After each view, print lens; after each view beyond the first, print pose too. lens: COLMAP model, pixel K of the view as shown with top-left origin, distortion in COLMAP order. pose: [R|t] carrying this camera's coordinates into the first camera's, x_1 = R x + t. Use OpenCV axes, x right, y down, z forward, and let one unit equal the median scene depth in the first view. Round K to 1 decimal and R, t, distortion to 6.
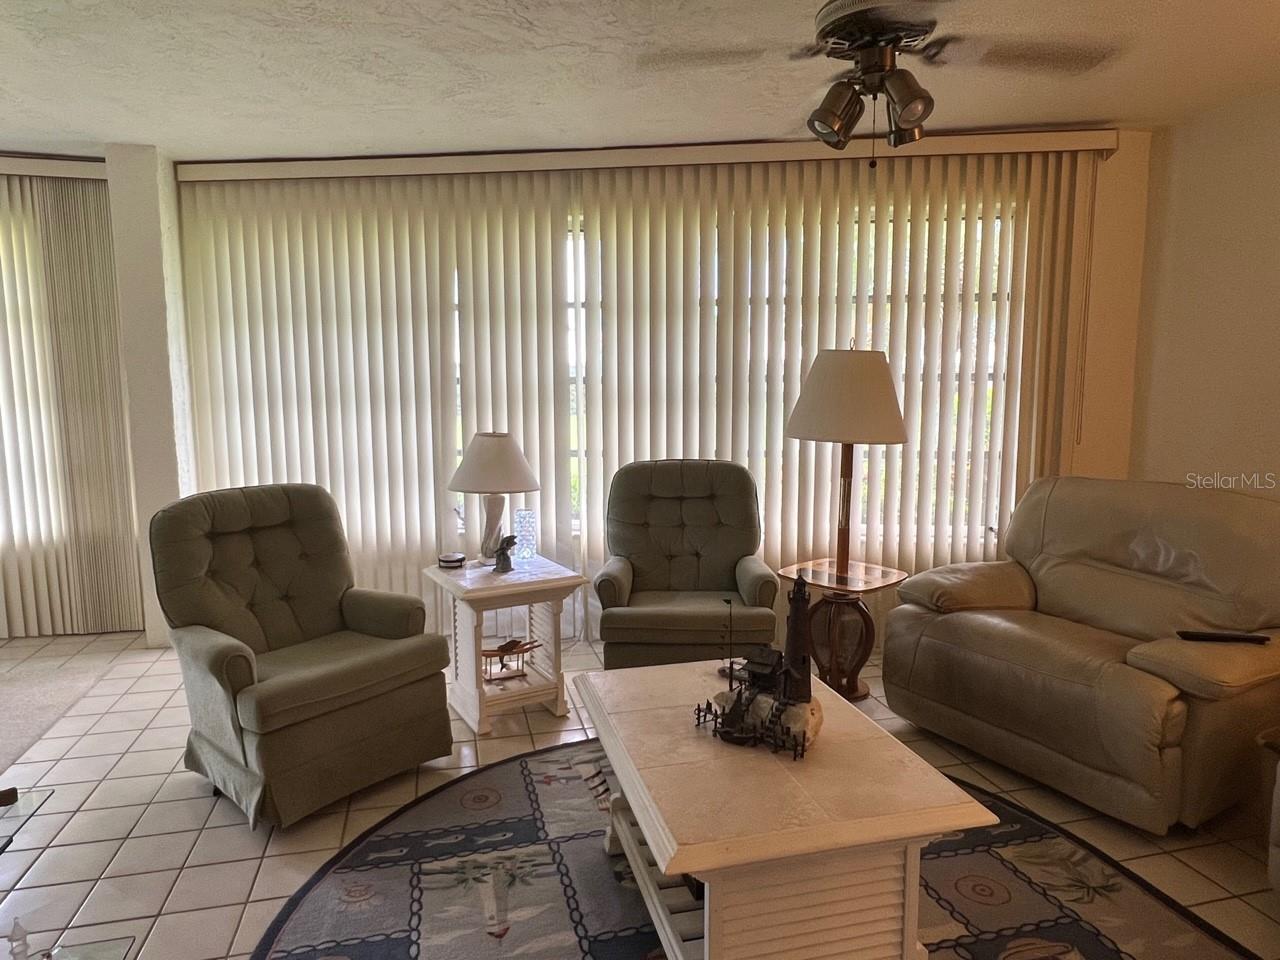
lens RADIAL K [[815.6, 0, 636.7], [0, 815.6, 481.2], [0, 0, 1]] dist [0.001531, -0.001774]
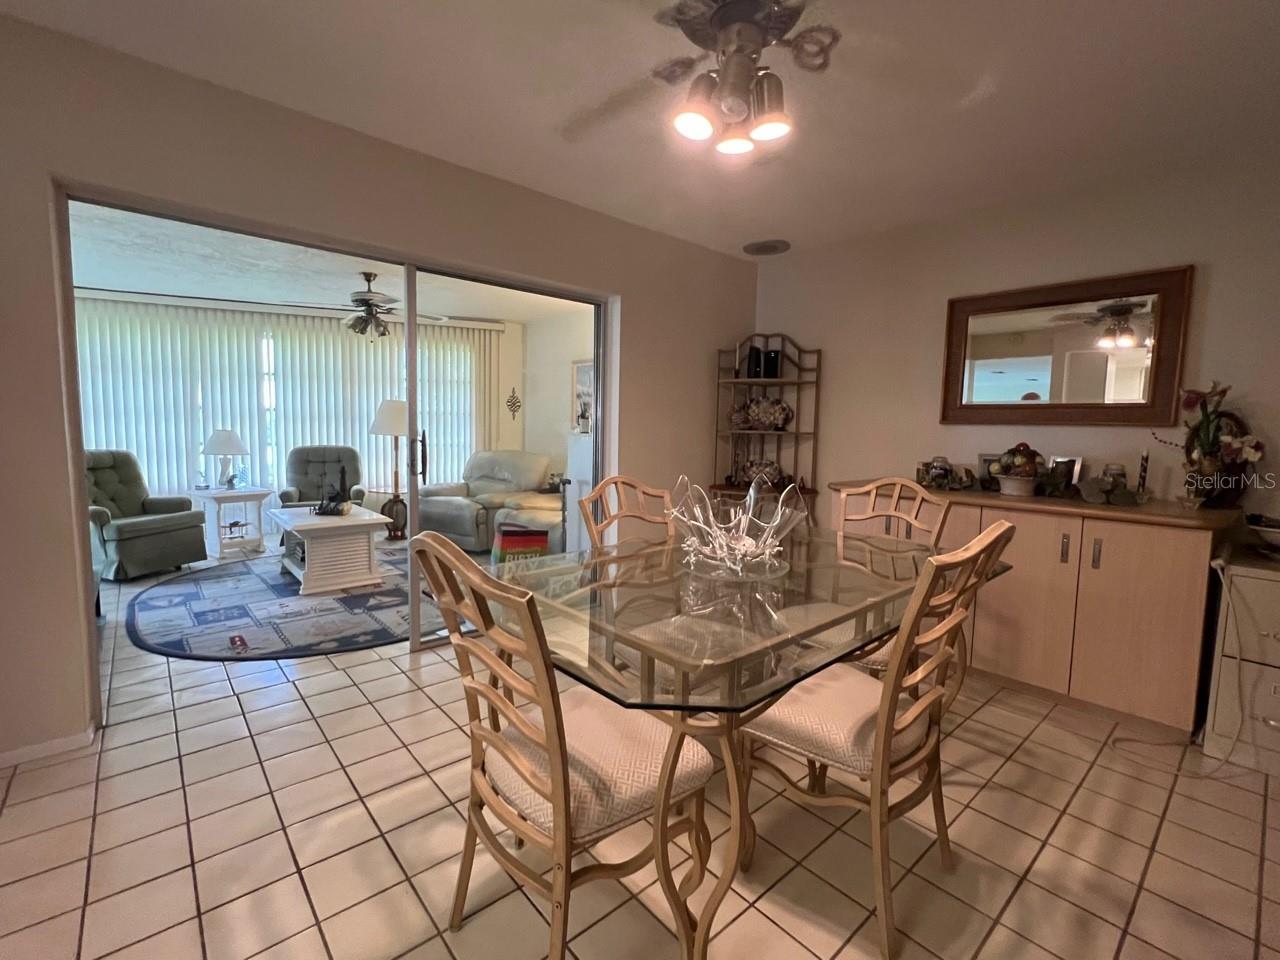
lens RADIAL K [[585.0, 0, 648.8], [0, 585.0, 477.4], [0, 0, 1]] dist [0.001343, 0.000194]
pose [[0.887024, -0.016945, 0.461412, 0.114822], [0.033080, 0.999091, -0.026903, 0.153456], [-0.460536, 0.039127, 0.886778, -0.962081]]
